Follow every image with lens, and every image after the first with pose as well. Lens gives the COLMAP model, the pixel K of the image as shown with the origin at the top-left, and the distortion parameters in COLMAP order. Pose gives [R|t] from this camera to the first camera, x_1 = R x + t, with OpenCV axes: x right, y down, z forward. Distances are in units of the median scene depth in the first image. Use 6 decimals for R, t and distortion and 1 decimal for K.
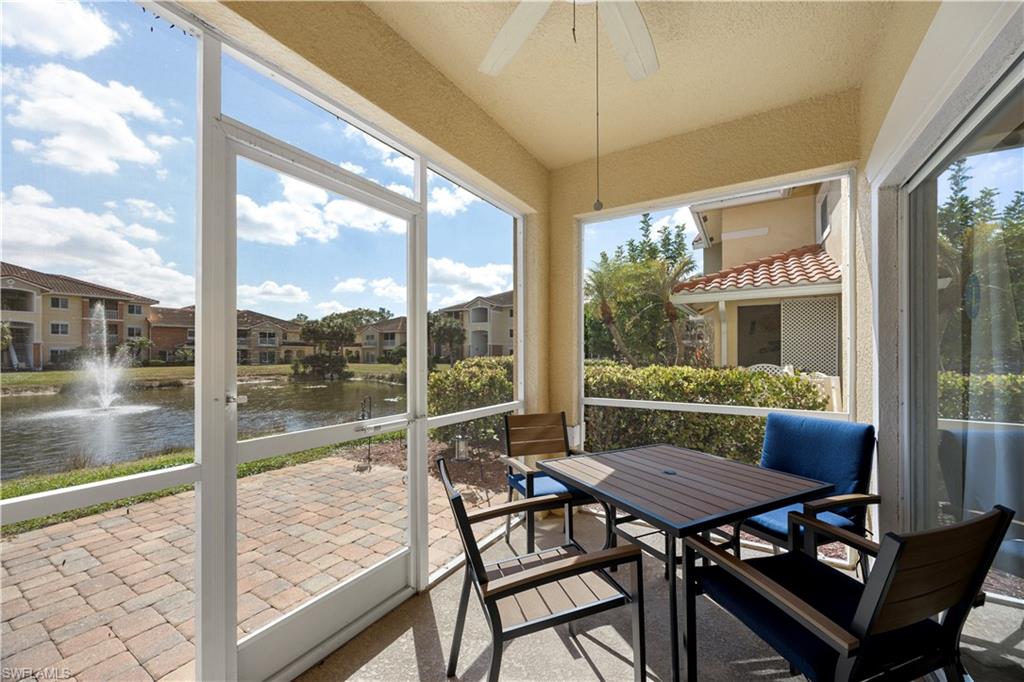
lens RADIAL K [[396.4, 0, 512.6], [0, 396.4, 355.7], [0, 0, 1]] dist [-0.000360, -0.000067]
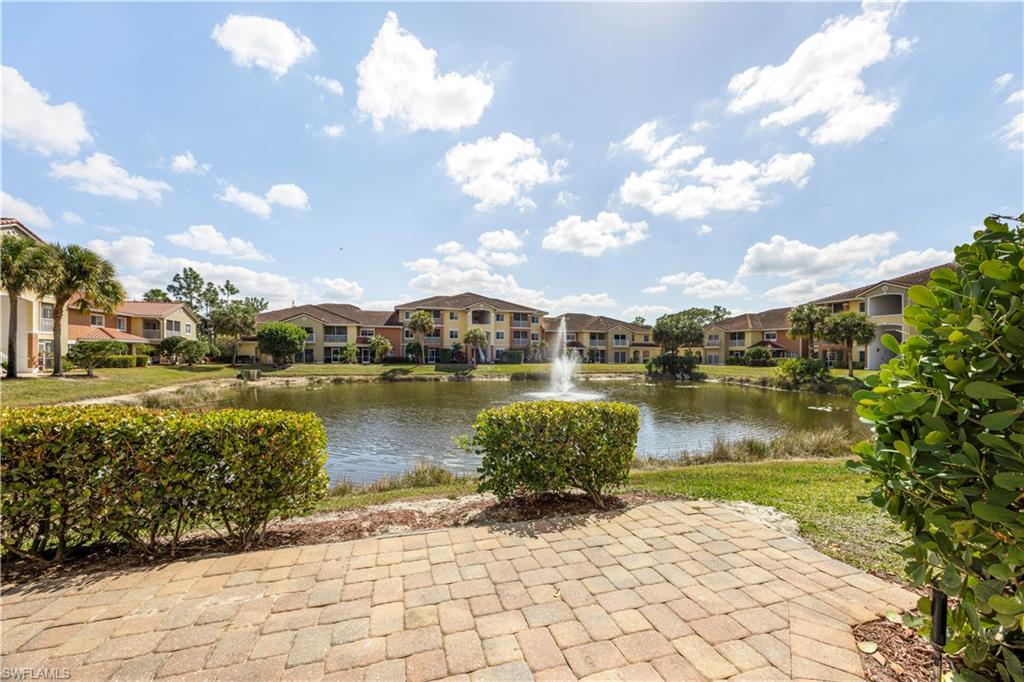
lens RADIAL K [[396.4, 0, 512.6], [0, 396.4, 355.7], [0, 0, 1]] dist [-0.000360, -0.000067]
pose [[0.745102, 0.011739, -0.666847, -0.102822], [-0.013379, 0.999907, 0.002653, 0.001594], [0.666816, 0.006945, 0.745190, -0.038144]]
